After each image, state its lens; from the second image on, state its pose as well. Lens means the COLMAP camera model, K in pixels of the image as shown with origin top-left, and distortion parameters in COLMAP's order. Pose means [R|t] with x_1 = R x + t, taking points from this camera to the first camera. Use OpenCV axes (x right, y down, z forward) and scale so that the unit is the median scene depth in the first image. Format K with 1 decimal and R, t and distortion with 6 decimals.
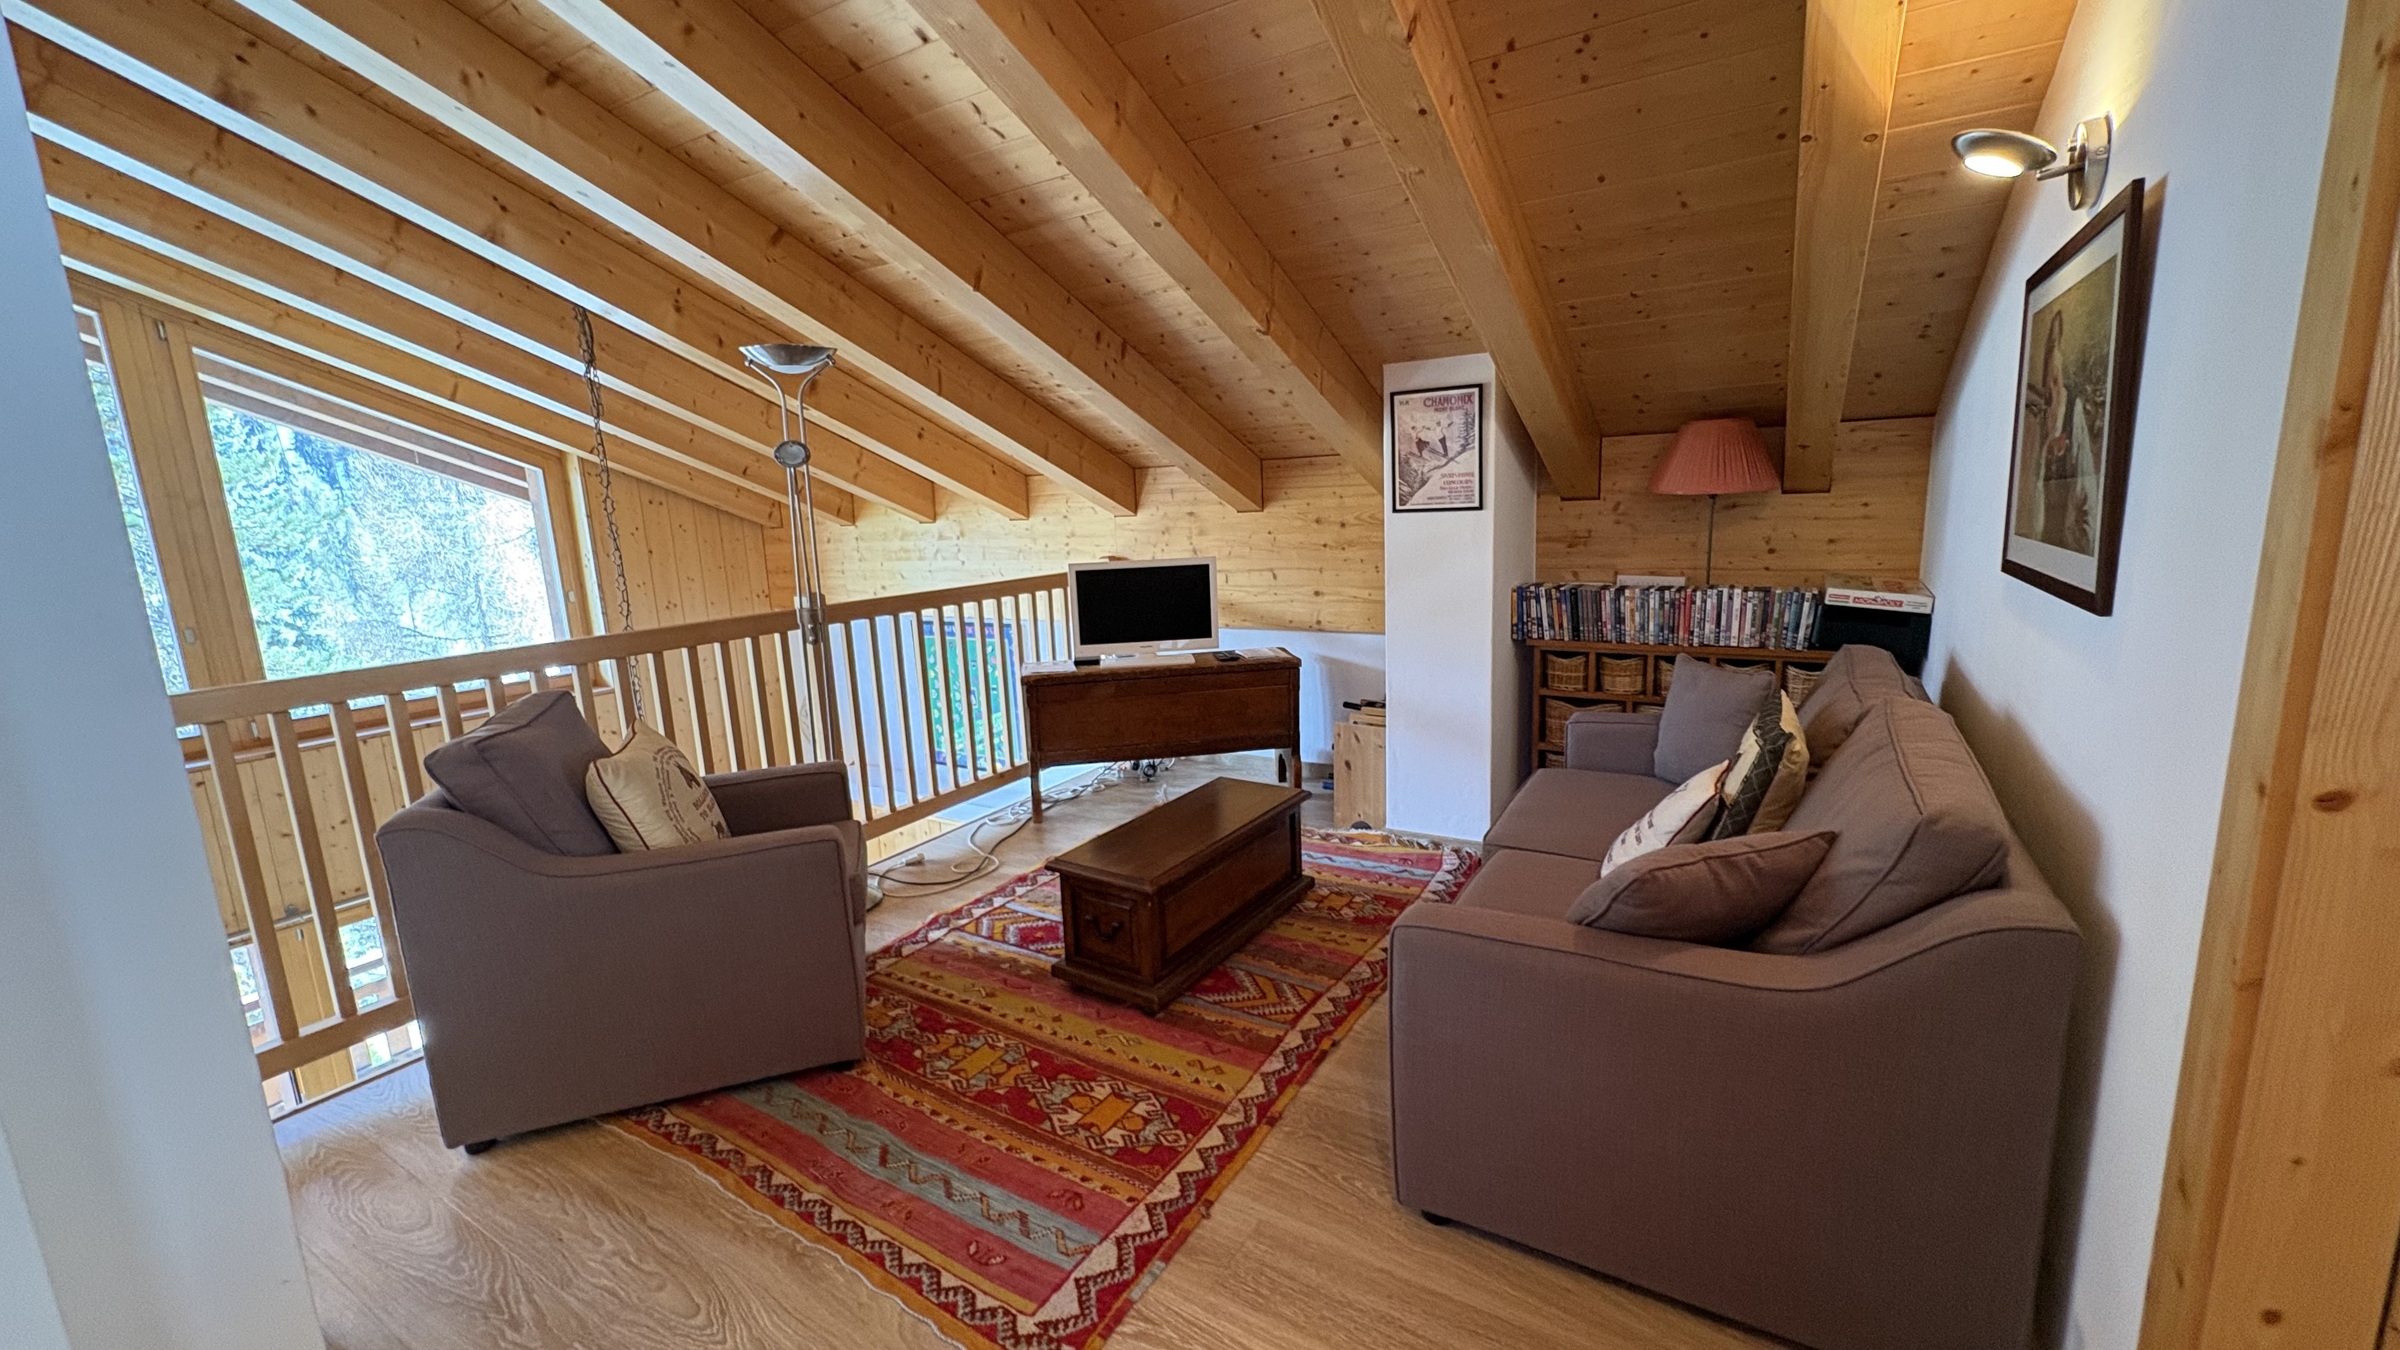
lens RADIAL K [[952.3, 0, 1200.0], [0, 952.3, 672.0], [0, 0, 1]] dist [-0.000120, 0.000050]
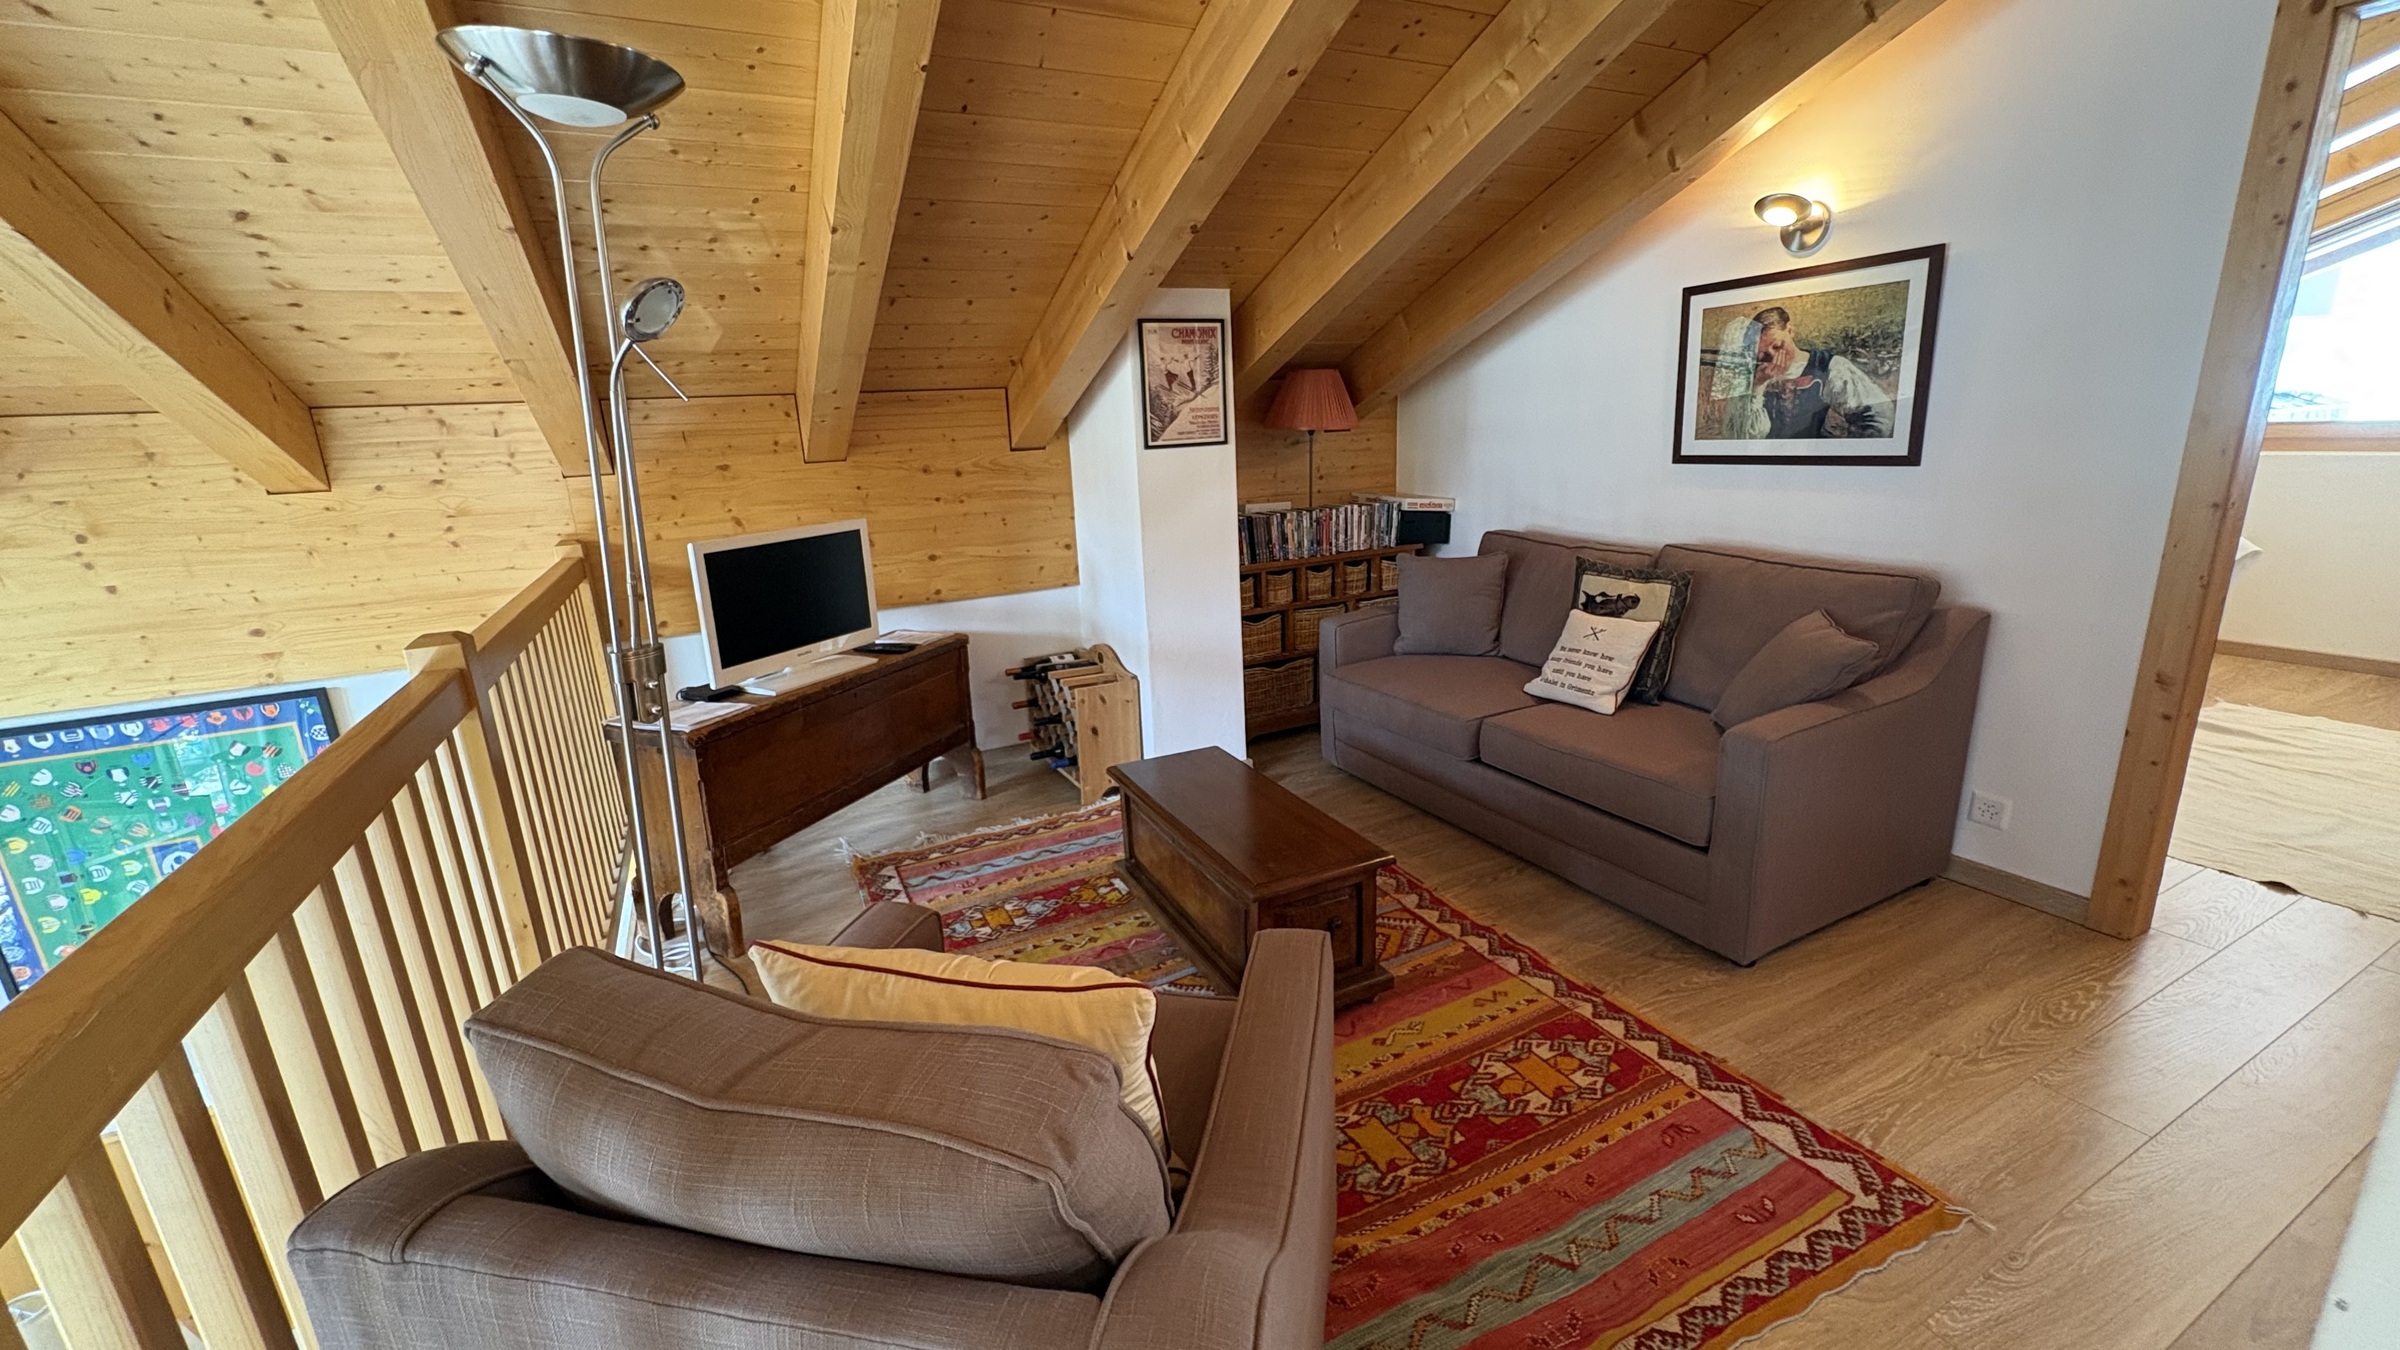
lens RADIAL K [[952.3, 0, 1200.0], [0, 952.3, 672.0], [0, 0, 1]] dist [-0.000120, 0.000050]
pose [[0.519797, -0.200297, 0.830477, -0.645484], [0.179437, 0.976038, 0.123094, -0.062801], [-0.835232, 0.085035, 0.543283, 0.496759]]
